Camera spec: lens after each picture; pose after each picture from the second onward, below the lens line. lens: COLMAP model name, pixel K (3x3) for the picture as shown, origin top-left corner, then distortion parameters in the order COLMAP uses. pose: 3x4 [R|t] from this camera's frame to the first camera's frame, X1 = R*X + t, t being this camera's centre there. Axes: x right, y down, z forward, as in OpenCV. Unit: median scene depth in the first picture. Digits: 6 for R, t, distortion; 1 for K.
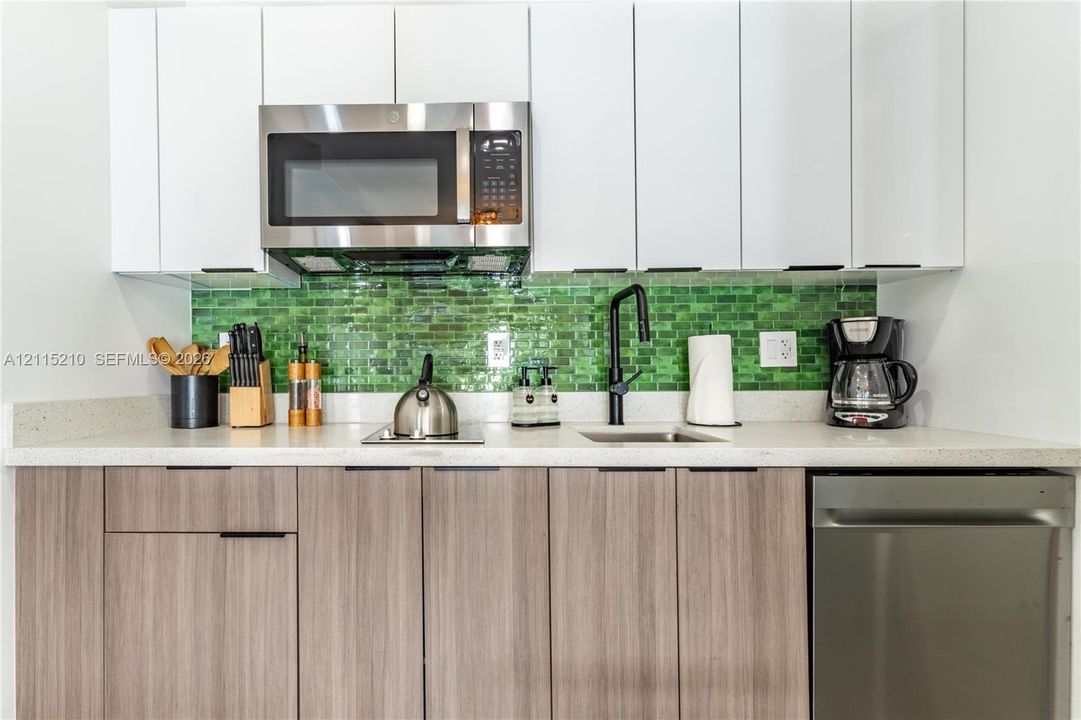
lens RADIAL K [[524.3, 0, 538.1], [0, 524.3, 367.4], [0, 0, 1]] dist [0.002816, 0.000591]
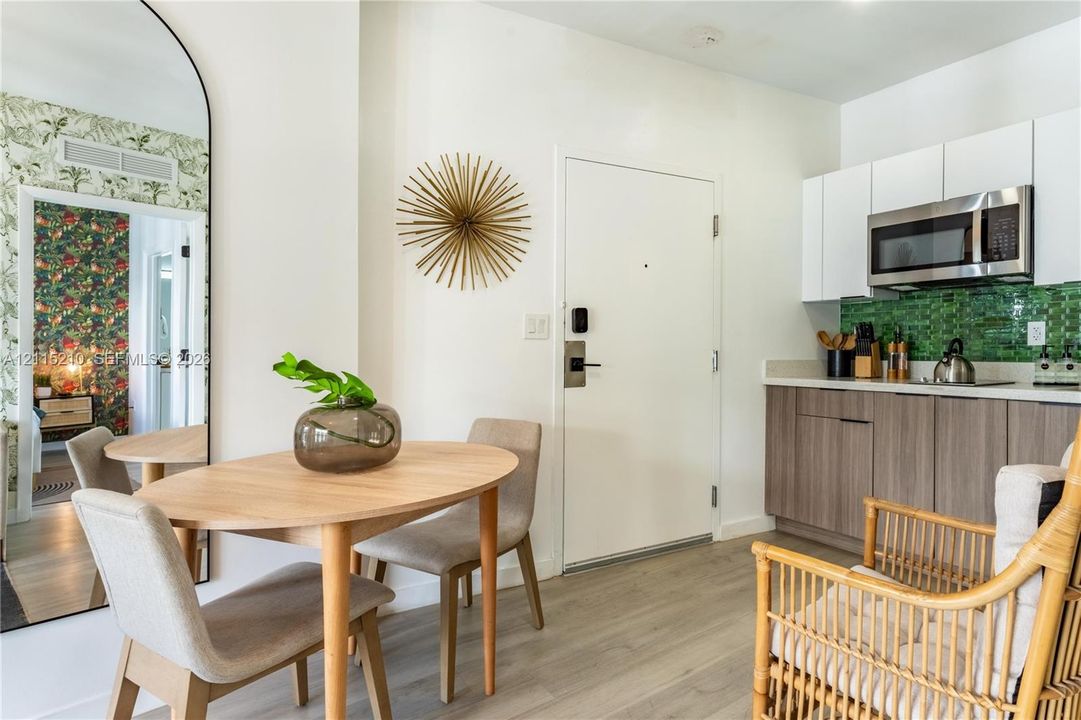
lens RADIAL K [[462.2, 0, 540.5], [0, 462.2, 360.0], [0, 0, 1]] dist [0.003090, 0.000318]
pose [[0.354225, 0.027917, -0.934743, 0.709215], [-0.002728, 0.999581, 0.028820, 0.007218], [0.935156, -0.007659, 0.354153, -0.815783]]
